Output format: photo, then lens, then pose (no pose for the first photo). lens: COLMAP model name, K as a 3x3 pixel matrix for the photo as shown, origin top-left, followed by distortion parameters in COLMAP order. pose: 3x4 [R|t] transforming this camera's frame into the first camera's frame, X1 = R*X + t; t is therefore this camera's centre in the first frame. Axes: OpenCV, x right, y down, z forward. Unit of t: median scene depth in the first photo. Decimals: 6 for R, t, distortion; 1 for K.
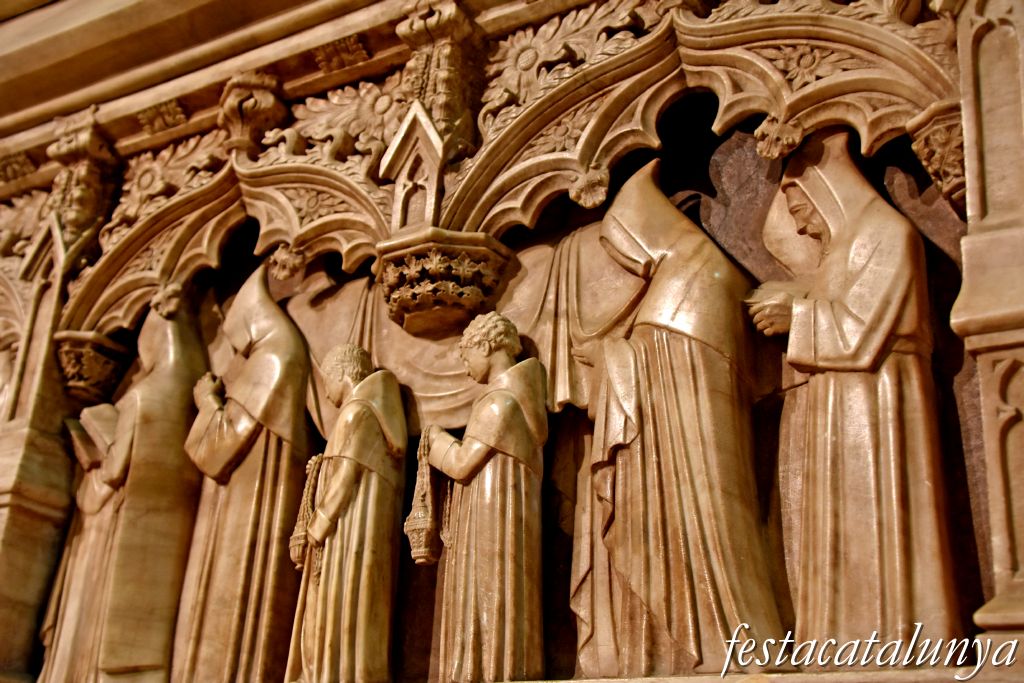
lens RADIAL K [[1381.5, 0, 509.3], [0, 1381.5, 340.2], [0, 0, 1]] dist [0.155273, 0.000000]
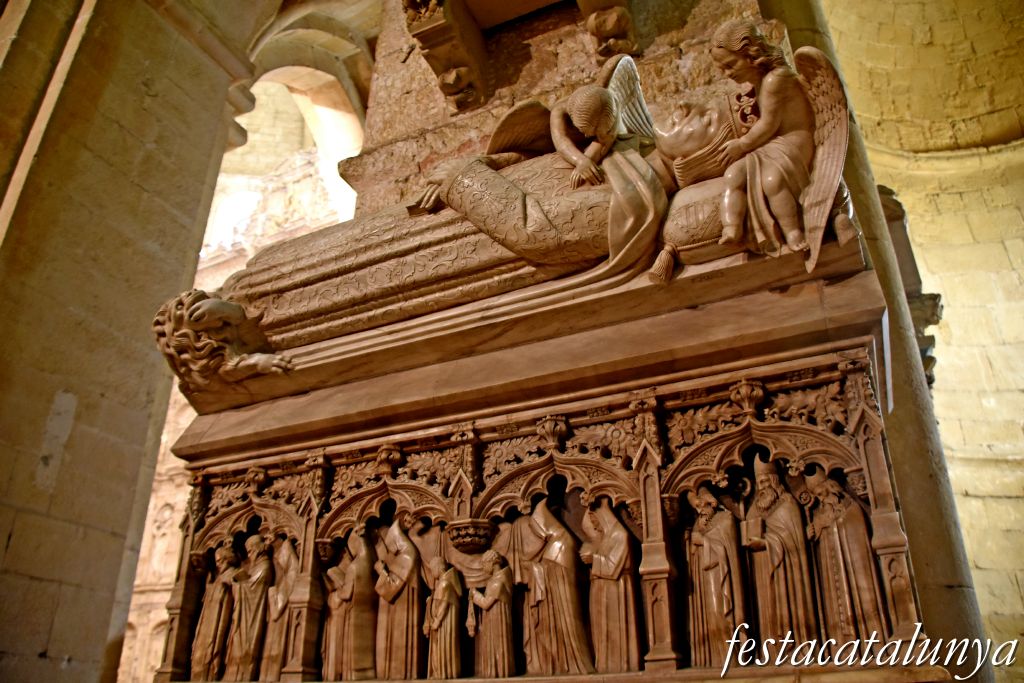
lens RADIAL K [[810.0, 0, 514.1], [0, 810.0, 341.9], [0, 0, 1]] dist [-0.148153, 0.082569]
pose [[0.989694, 0.004194, 0.143135, -0.211194], [0.007543, 0.996656, -0.081358, -0.318317], [-0.142998, 0.081599, 0.986354, -0.724957]]
